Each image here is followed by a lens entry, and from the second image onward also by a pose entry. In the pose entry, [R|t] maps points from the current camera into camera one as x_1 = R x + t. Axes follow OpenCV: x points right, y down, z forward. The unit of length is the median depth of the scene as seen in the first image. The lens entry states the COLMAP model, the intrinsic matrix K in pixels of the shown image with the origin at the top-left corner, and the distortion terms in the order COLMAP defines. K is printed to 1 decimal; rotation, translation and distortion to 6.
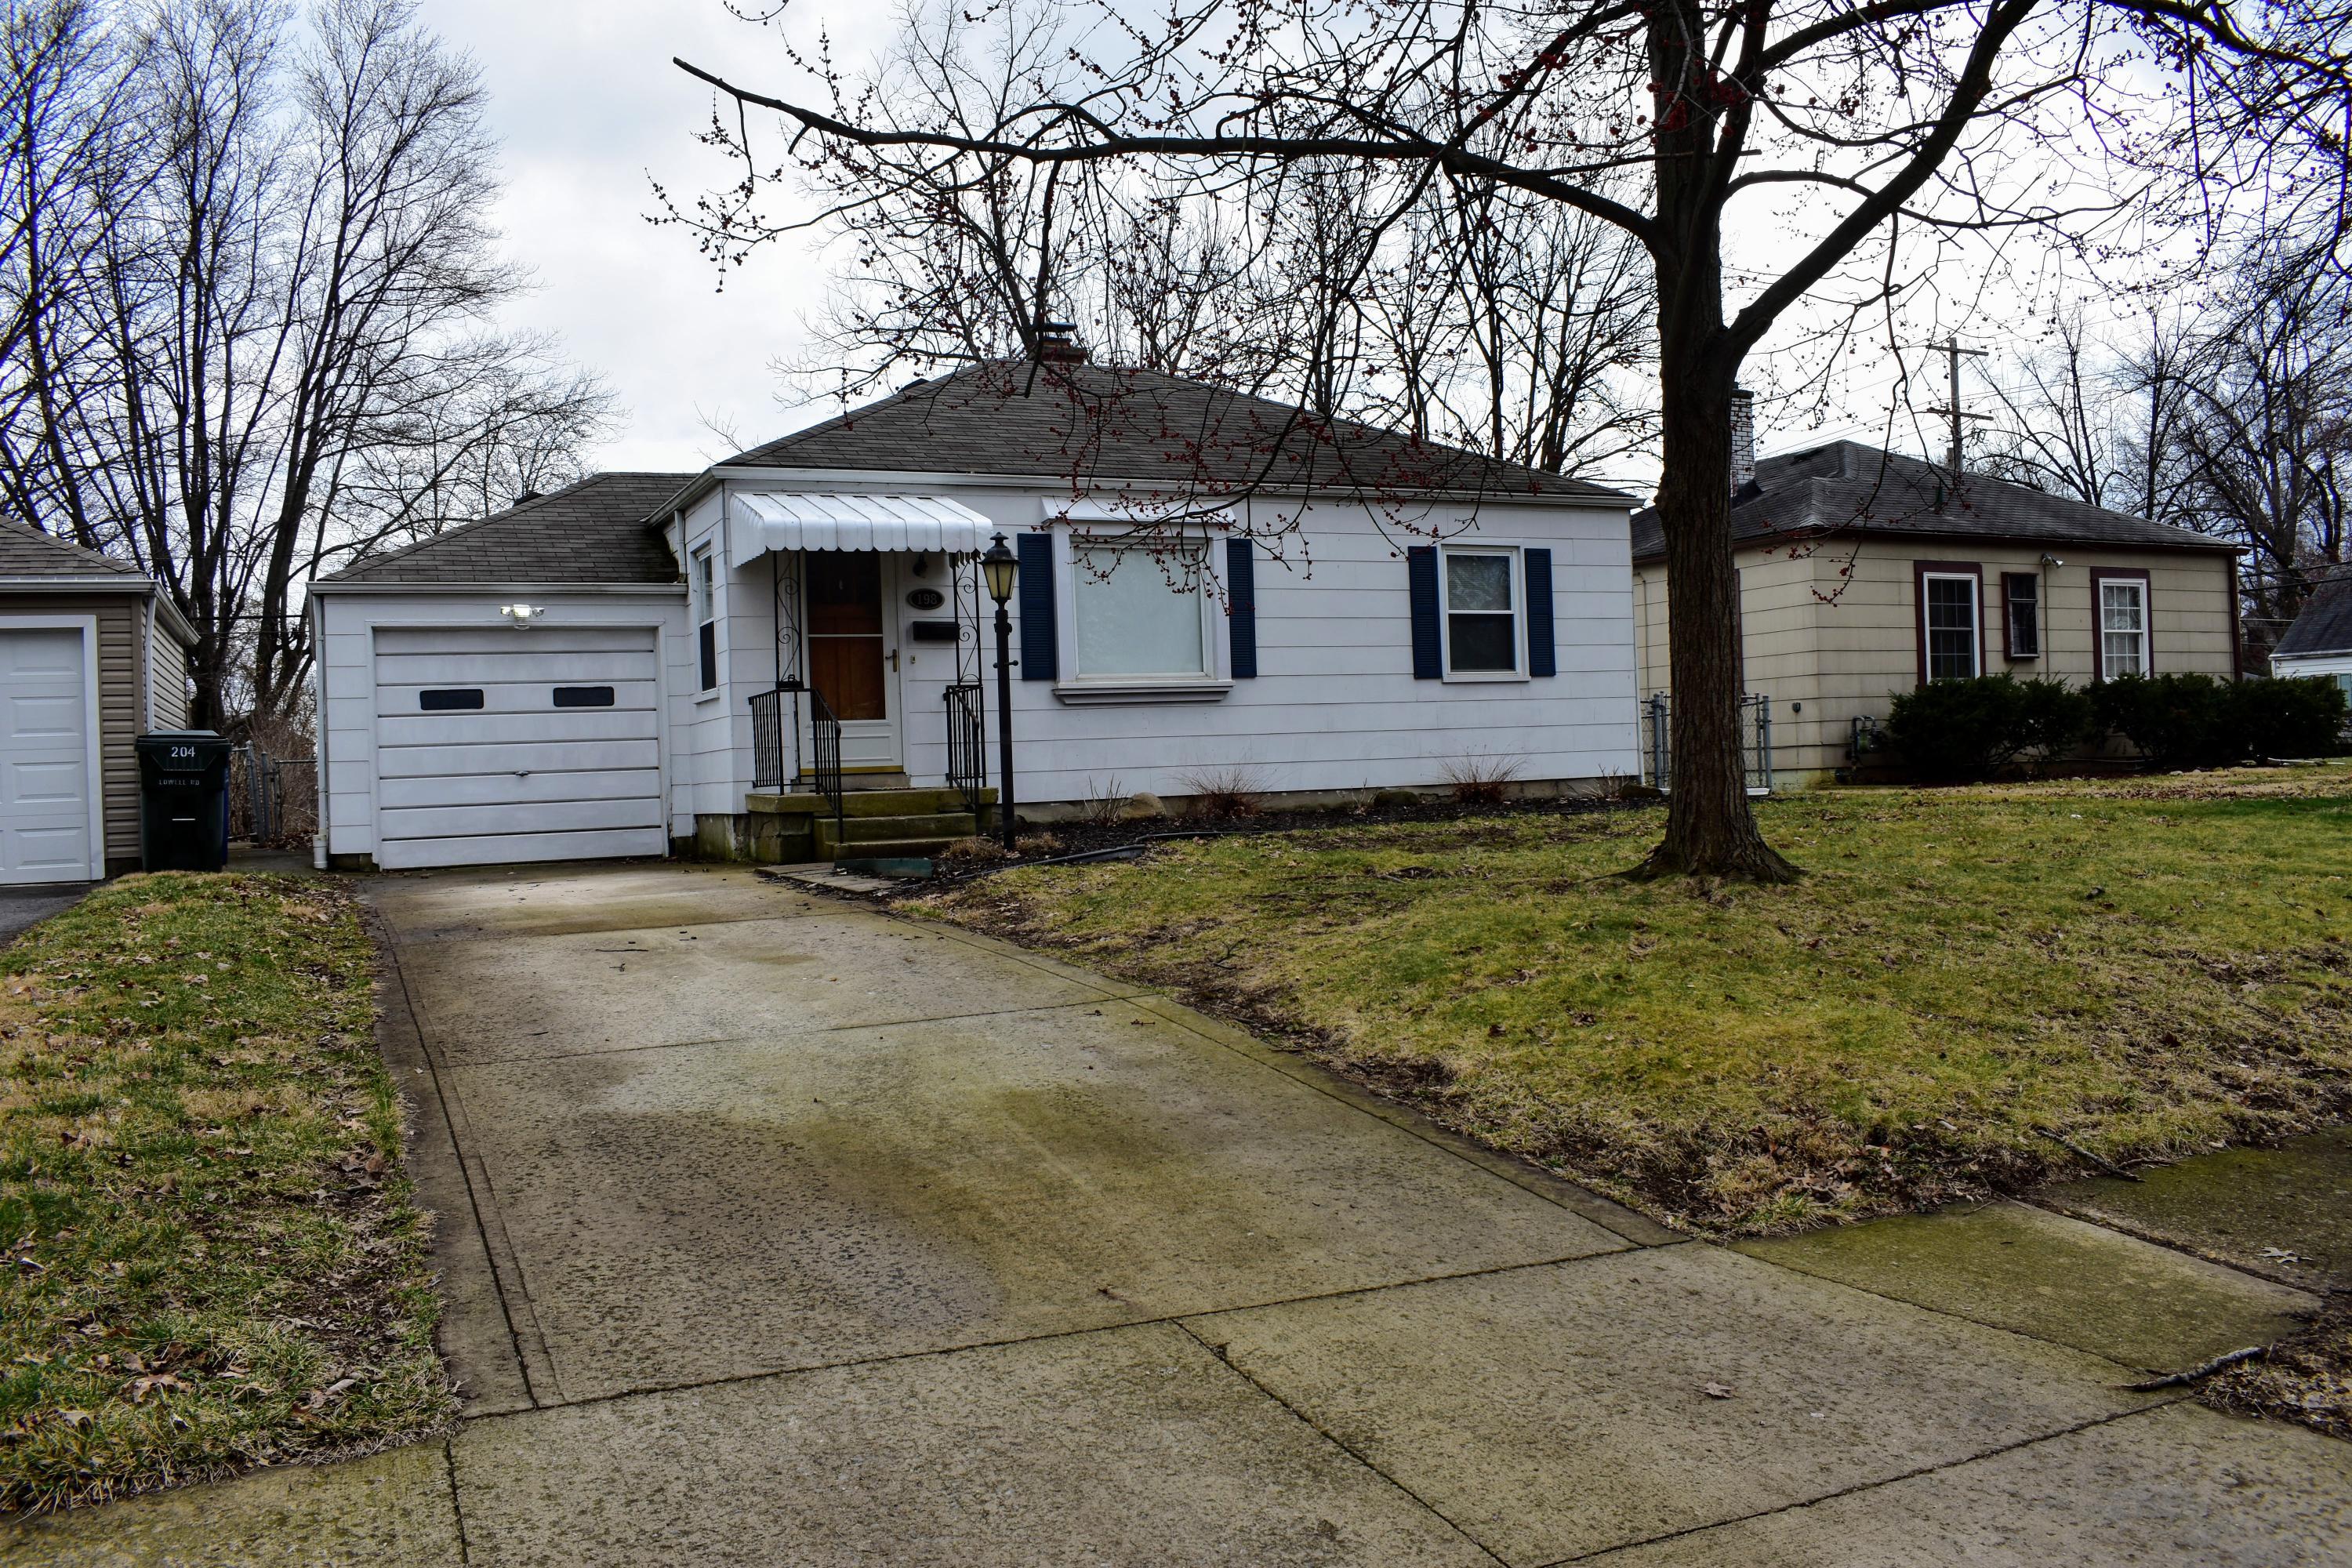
lens RADIAL K [[1873.8, 0, 1176.0], [0, 1873.8, 784.0], [0, 0, 1]] dist [-0.094782, 0.008233]
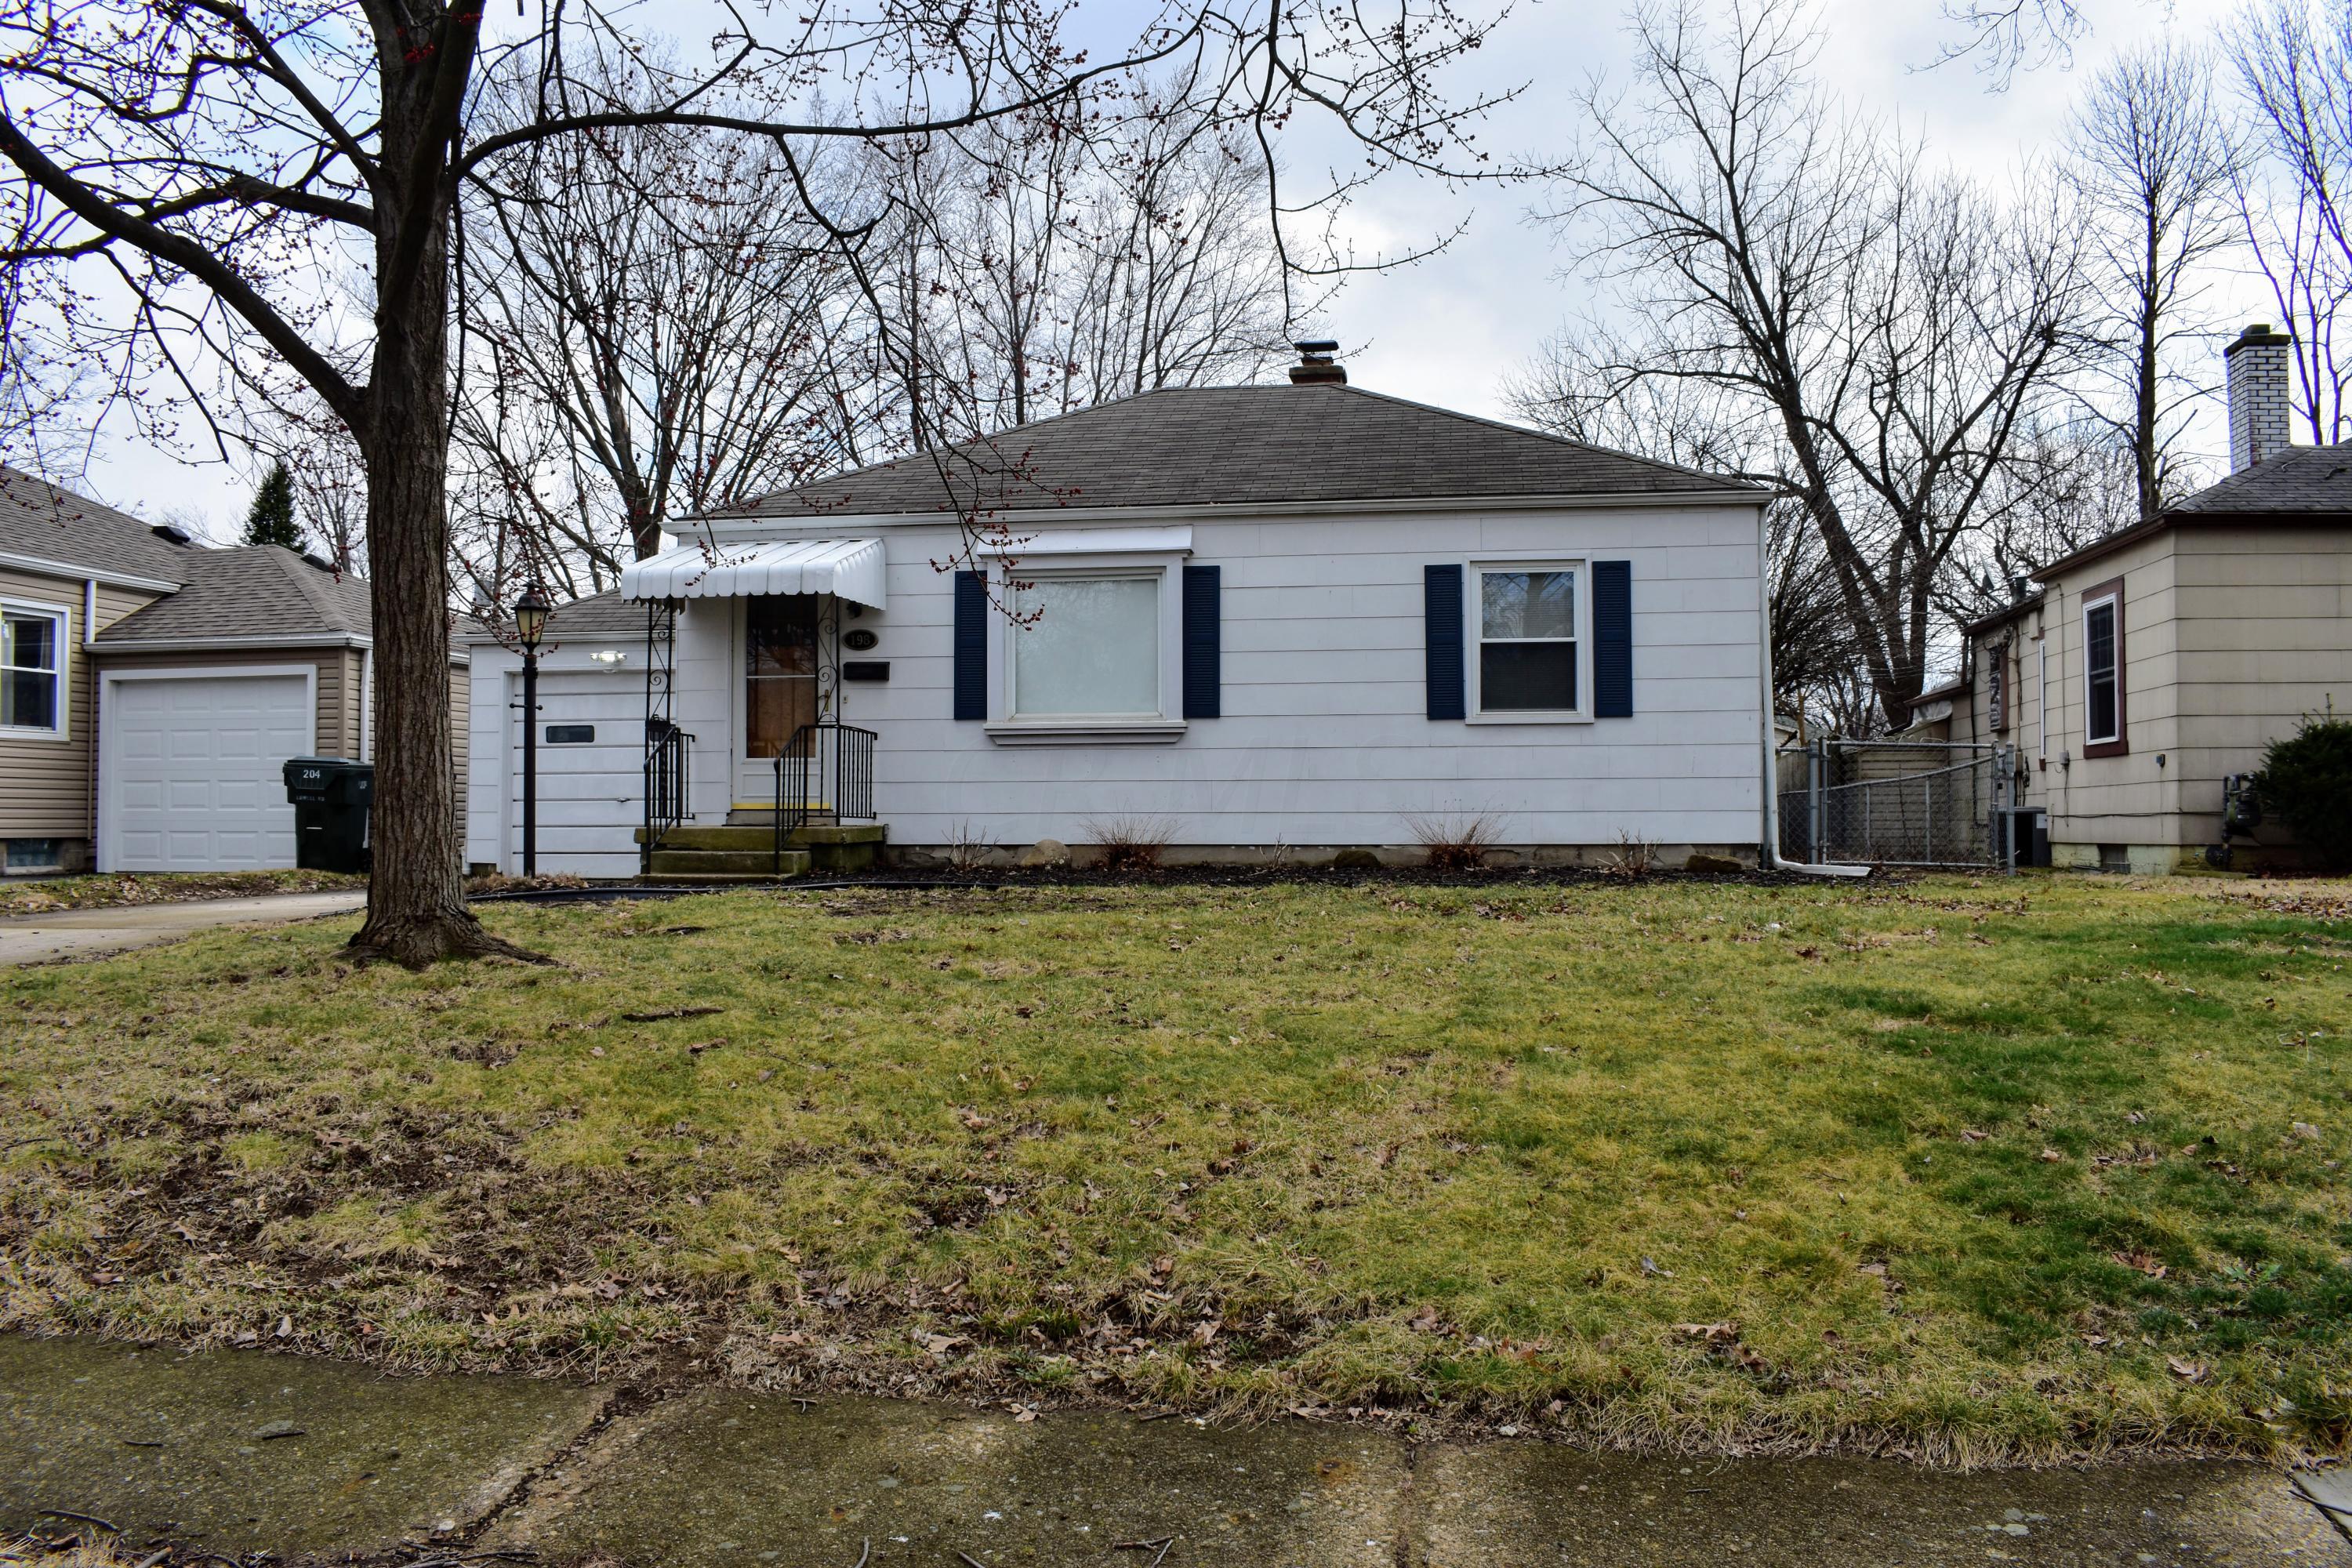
lens RADIAL K [[1873.8, 0, 1176.0], [0, 1873.8, 784.0], [0, 0, 1]] dist [-0.094782, 0.008233]
pose [[0.829401, 0.022809, -0.558187, 0.531077], [-0.033782, 0.999385, -0.009359, -0.015629], [0.557631, 0.026619, 0.829662, 0.236213]]
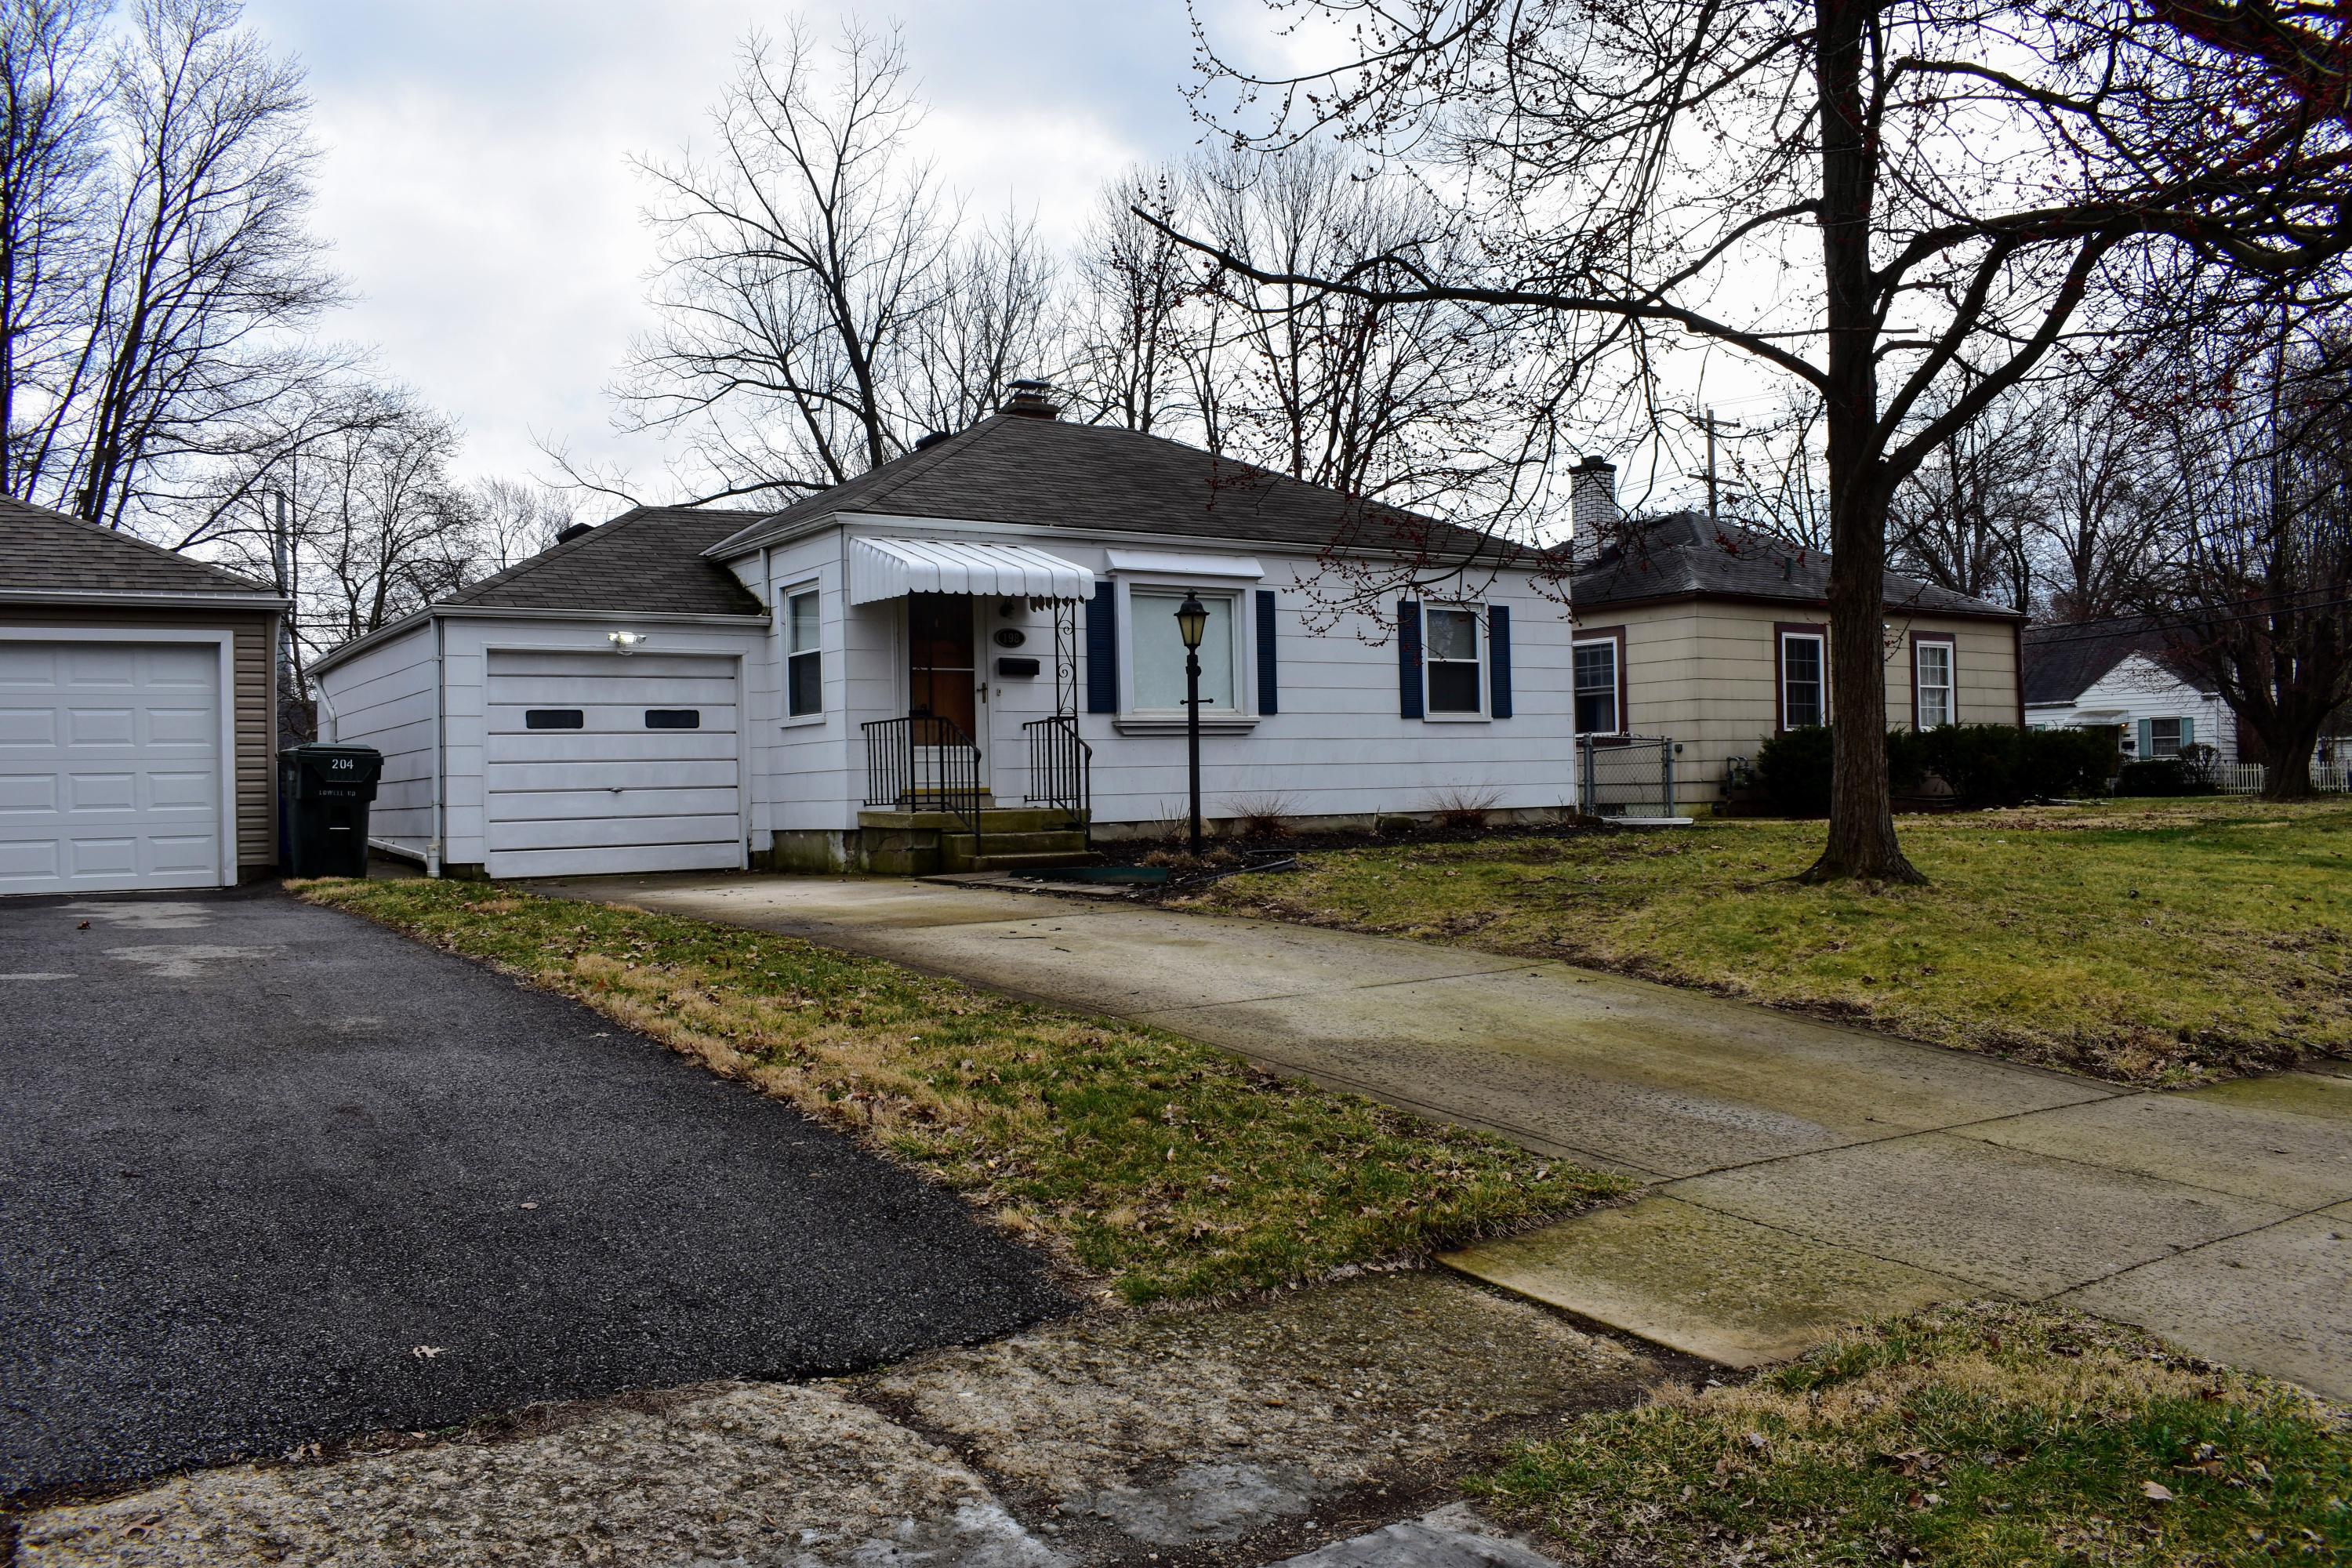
lens RADIAL K [[1873.8, 0, 1176.0], [0, 1873.8, 784.0], [0, 0, 1]] dist [-0.094782, 0.008233]
pose [[0.986917, 0.014705, 0.160557, -0.196965], [-0.012114, 0.999780, -0.017105, 0.005044], [-0.160773, 0.014936, 0.986878, -0.101759]]
